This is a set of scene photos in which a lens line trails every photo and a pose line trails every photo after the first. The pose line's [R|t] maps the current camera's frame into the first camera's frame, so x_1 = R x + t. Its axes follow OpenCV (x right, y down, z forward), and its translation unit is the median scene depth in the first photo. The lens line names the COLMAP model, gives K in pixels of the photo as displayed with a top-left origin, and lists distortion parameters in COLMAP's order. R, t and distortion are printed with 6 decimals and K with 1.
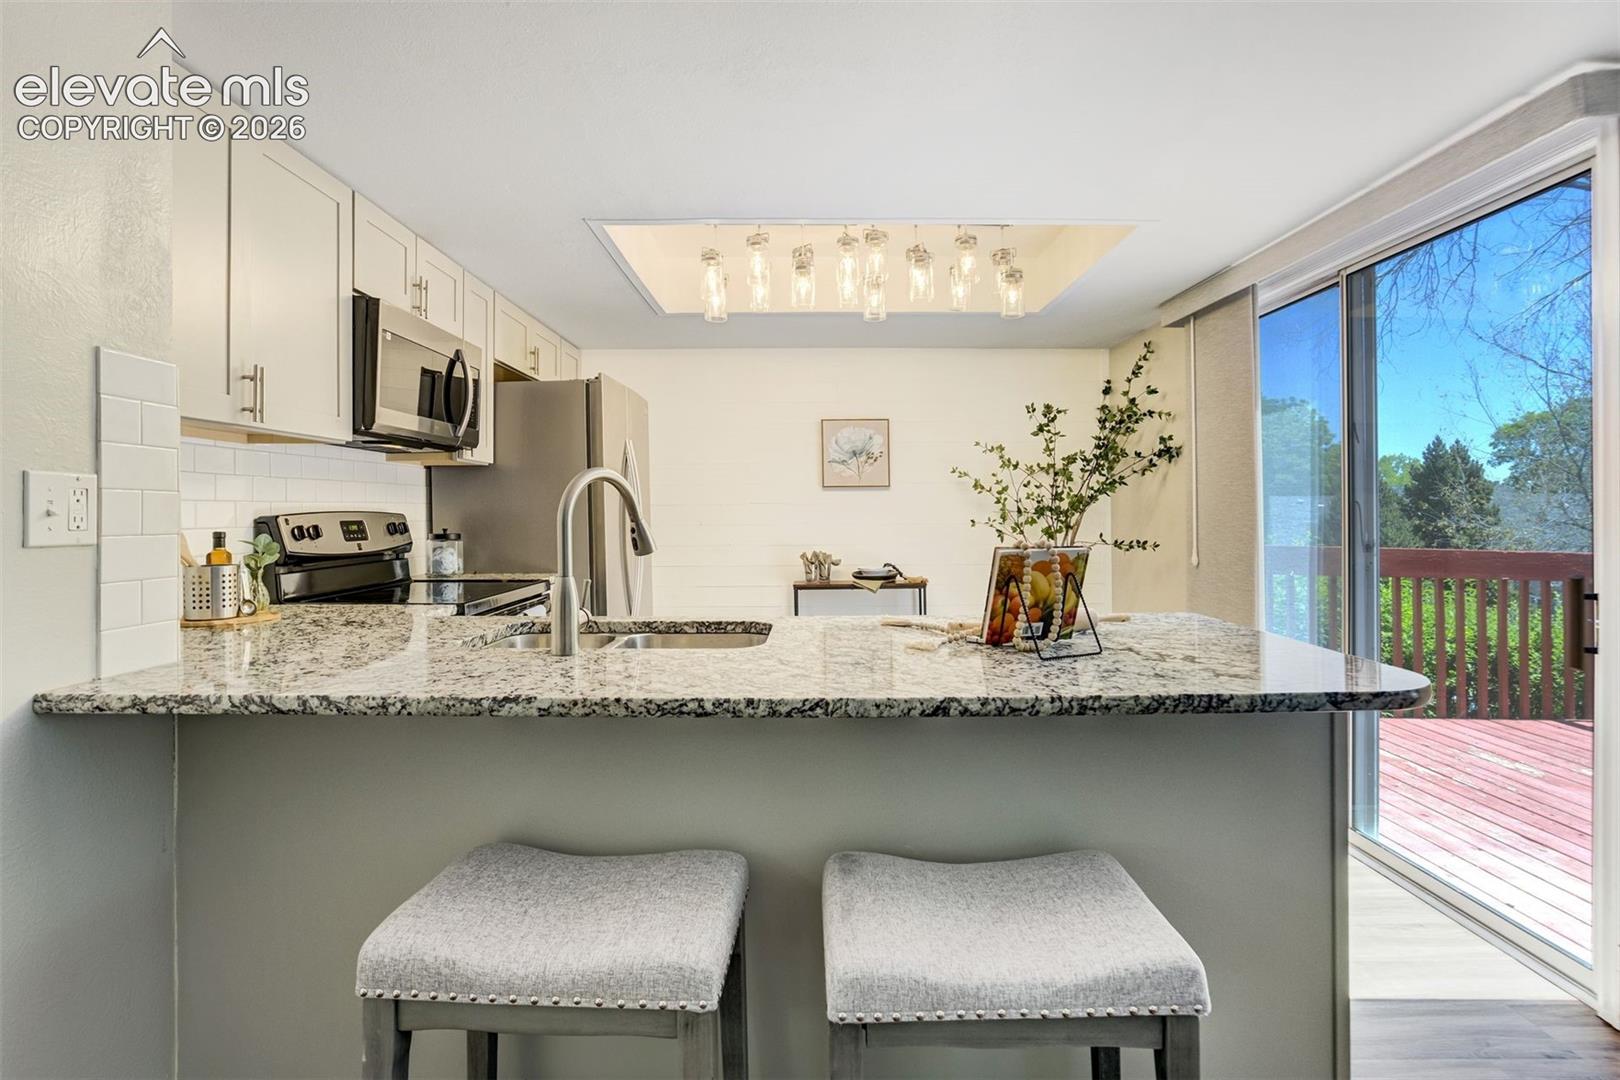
lens RADIAL K [[800.8, 0, 819.3], [0, 800.8, 477.6], [0, 0, 1]] dist [-0.036432, 0.000650]
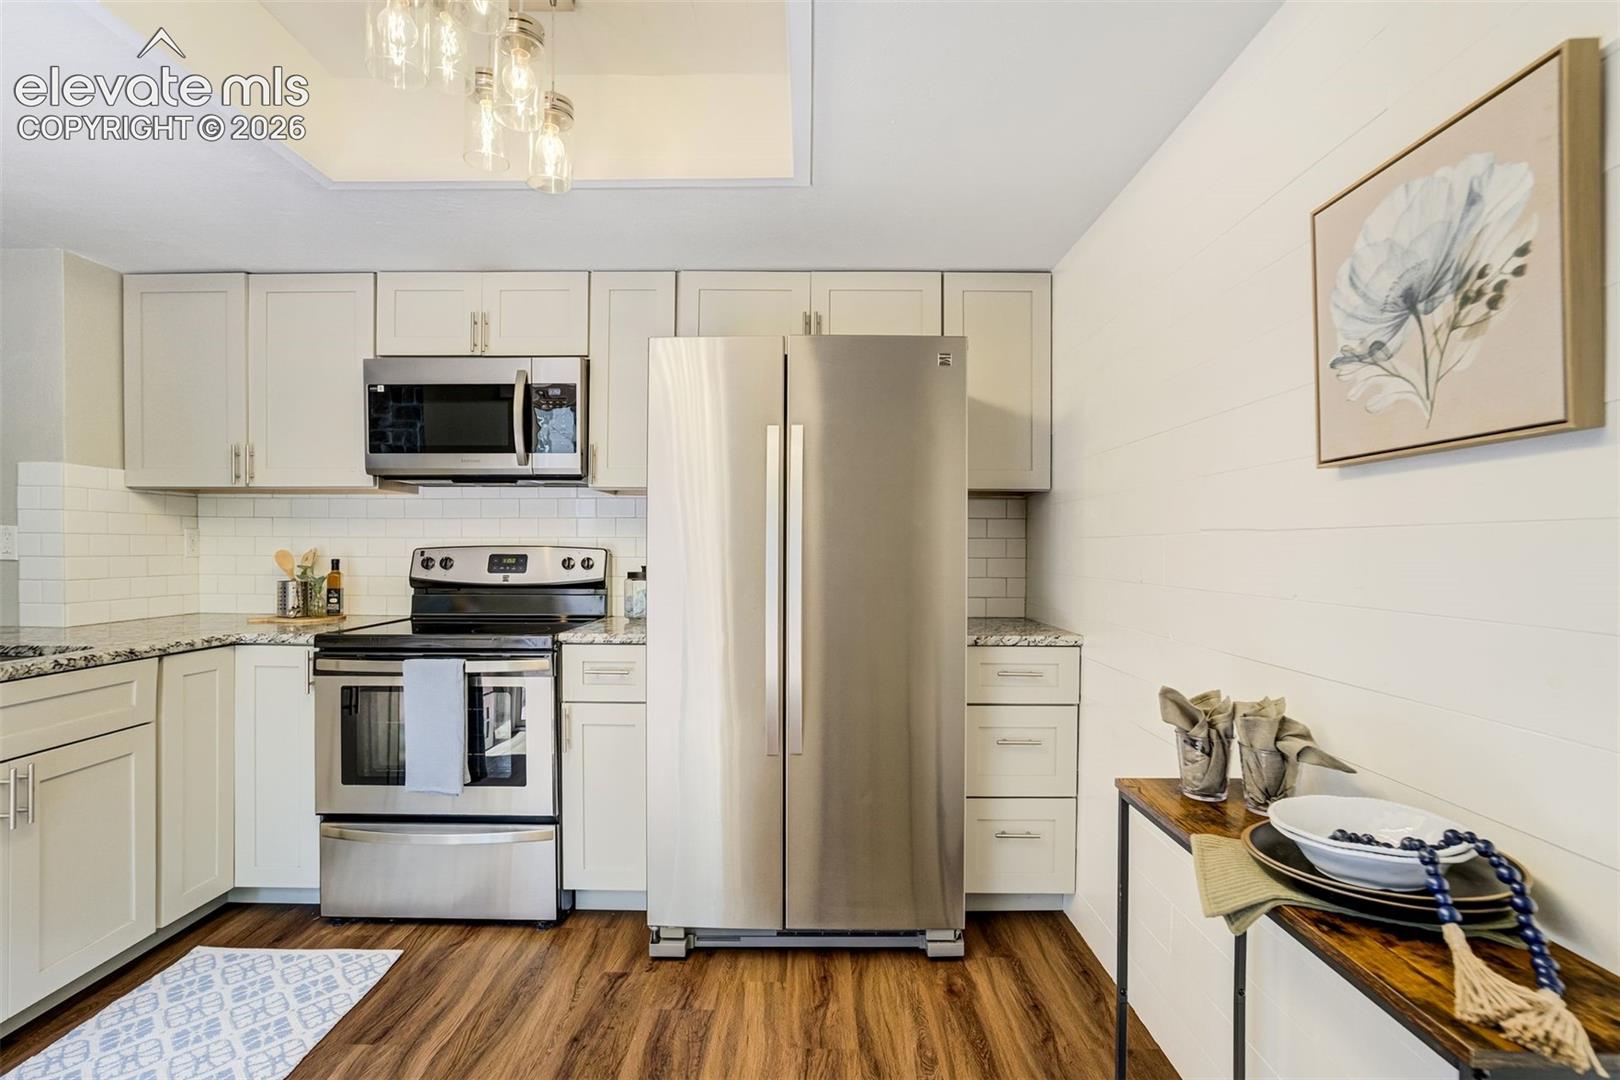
lens RADIAL K [[754.0, 0, 800.5], [0, 754.0, 541.9], [0, 0, 1]] dist [-0.003191, 0.000322]
pose [[-0.021306, -0.002839, -0.999769, 0.382649], [0.037040, 0.999307, -0.003627, 0.047874], [0.999087, -0.037109, -0.021186, 1.217564]]
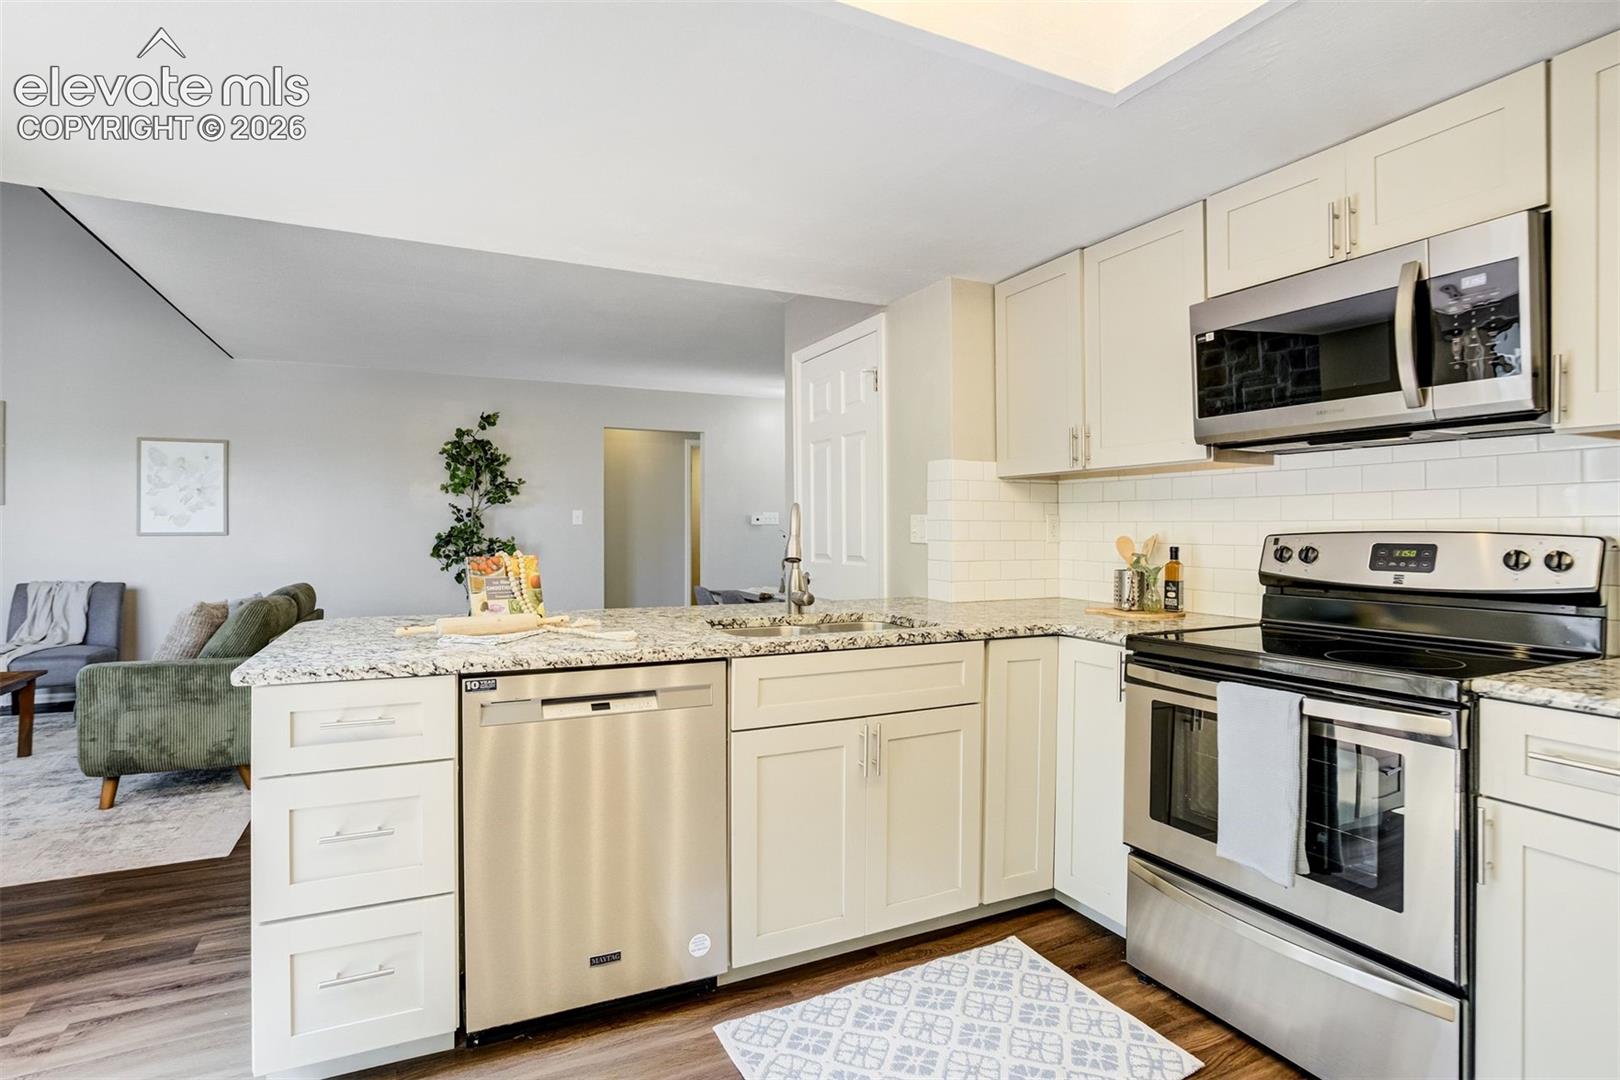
lens RADIAL K [[795.6, 0, 757.9], [0, 795.6, 527.8], [0, 0, 1]] dist [-0.046171, 0.017410]
pose [[-0.910483, 0.001810, -0.413542, 0.224265], [0.018485, 0.999169, -0.036324, 0.046636], [0.413133, -0.040717, -0.909760, 1.205020]]
